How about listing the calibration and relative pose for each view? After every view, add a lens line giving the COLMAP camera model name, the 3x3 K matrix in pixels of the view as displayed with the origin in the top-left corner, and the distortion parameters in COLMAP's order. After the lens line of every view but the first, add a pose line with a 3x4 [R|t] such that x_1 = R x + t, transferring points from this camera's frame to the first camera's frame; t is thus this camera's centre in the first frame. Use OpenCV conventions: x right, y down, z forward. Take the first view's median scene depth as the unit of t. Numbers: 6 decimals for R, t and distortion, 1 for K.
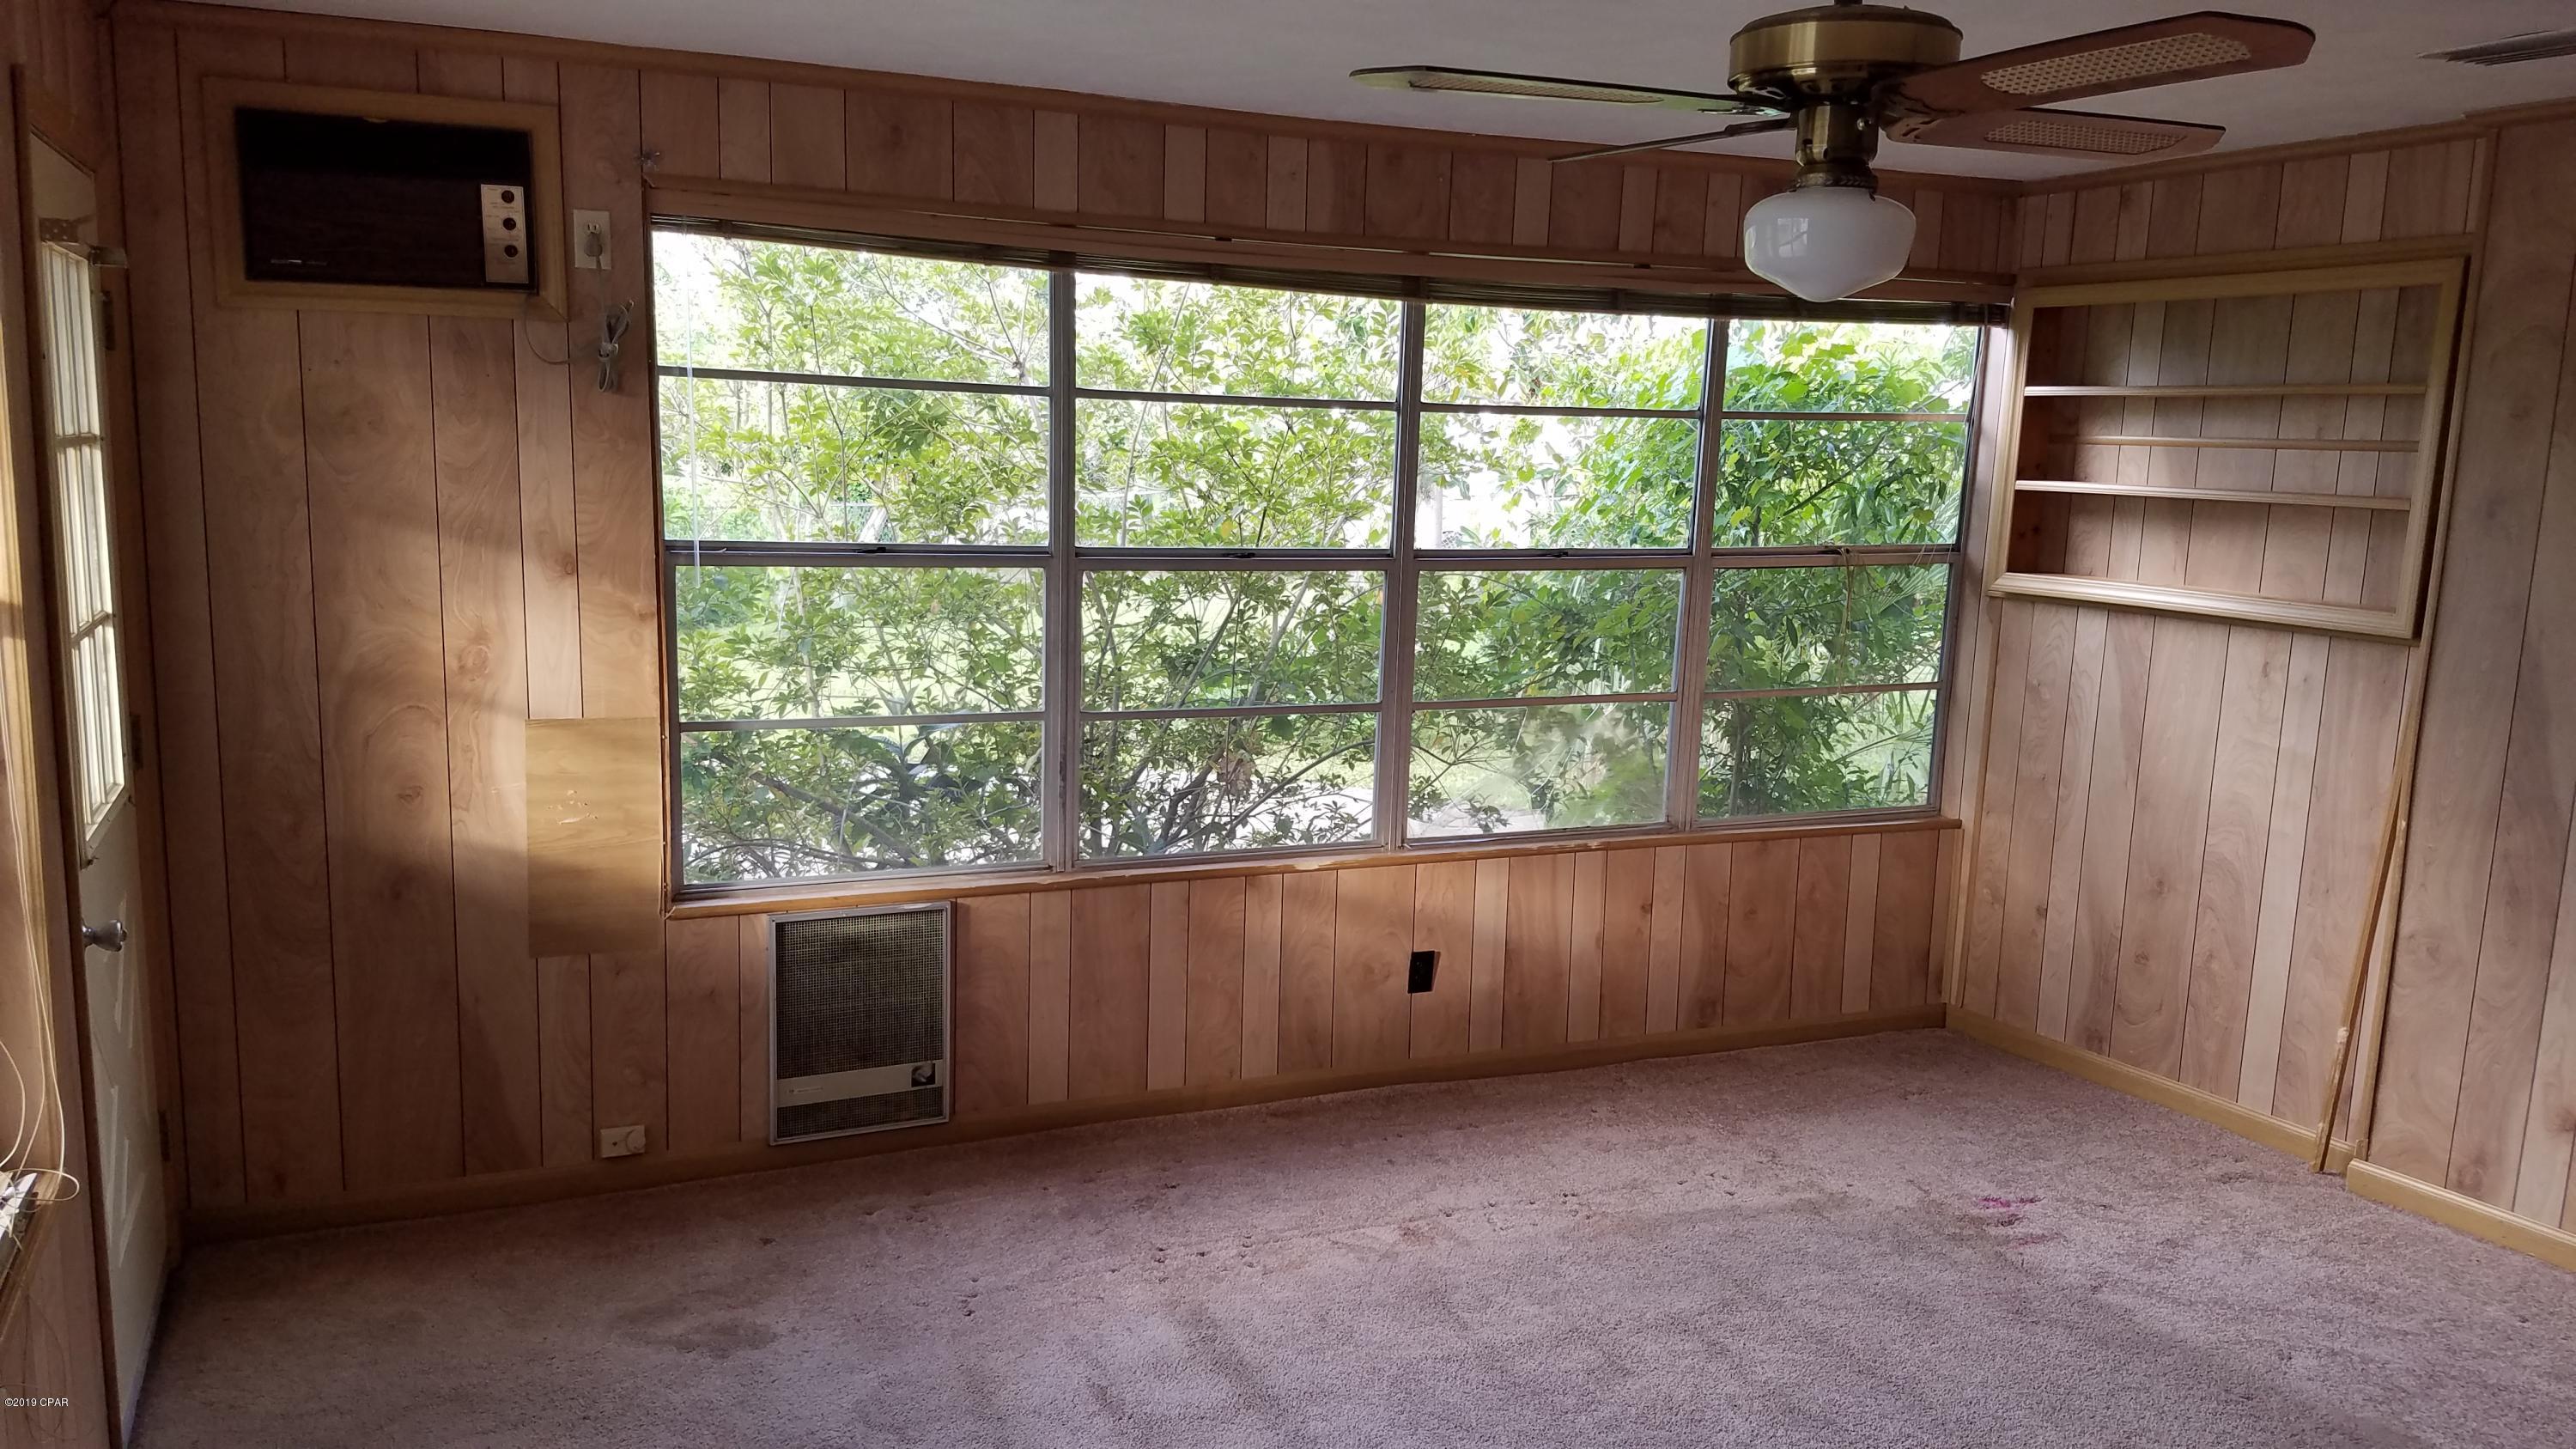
lens RADIAL K [[1962.8, 0, 1281.4], [0, 1962.8, 744.2], [0, 0, 1]] dist [0.141510, -0.002939]
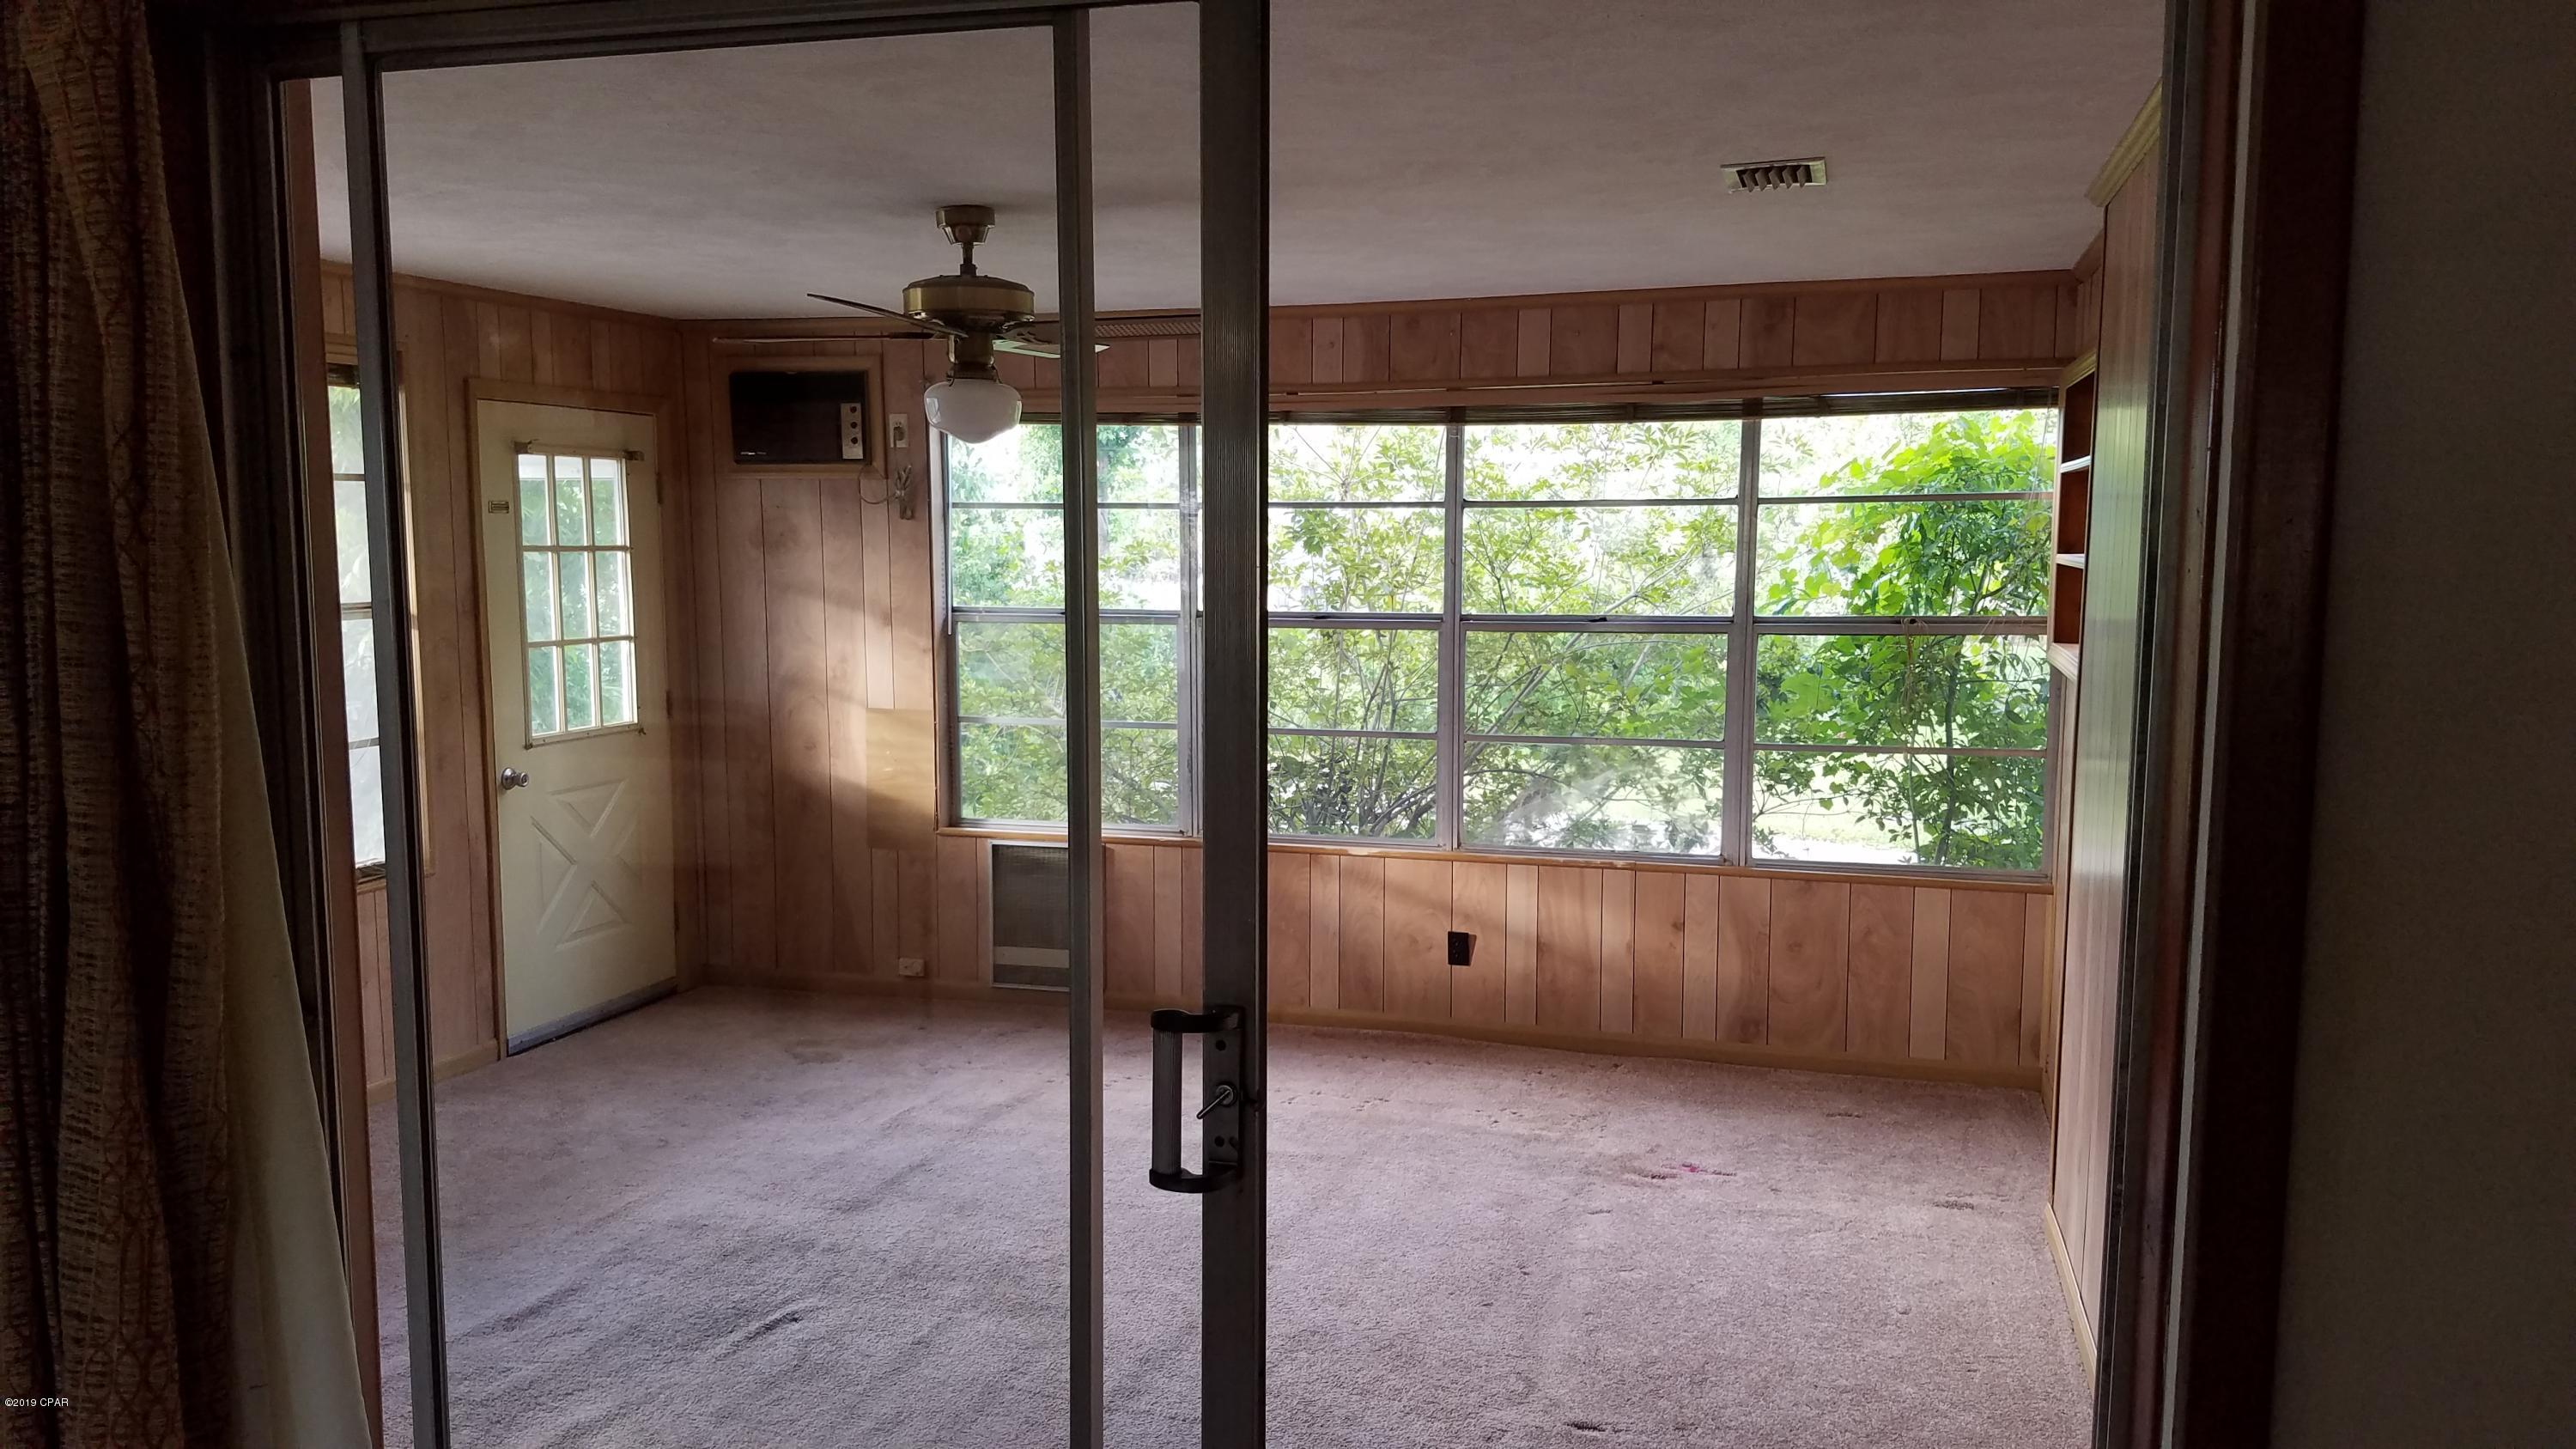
lens RADIAL K [[1962.8, 0, 1281.4], [0, 1962.8, 744.2], [0, 0, 1]] dist [0.141510, -0.002939]
pose [[0.751325, 0.040888, -0.658664, 0.844568], [-0.082748, 0.996038, -0.032558, 0.037060], [0.654724, 0.078965, 0.751732, -0.034686]]
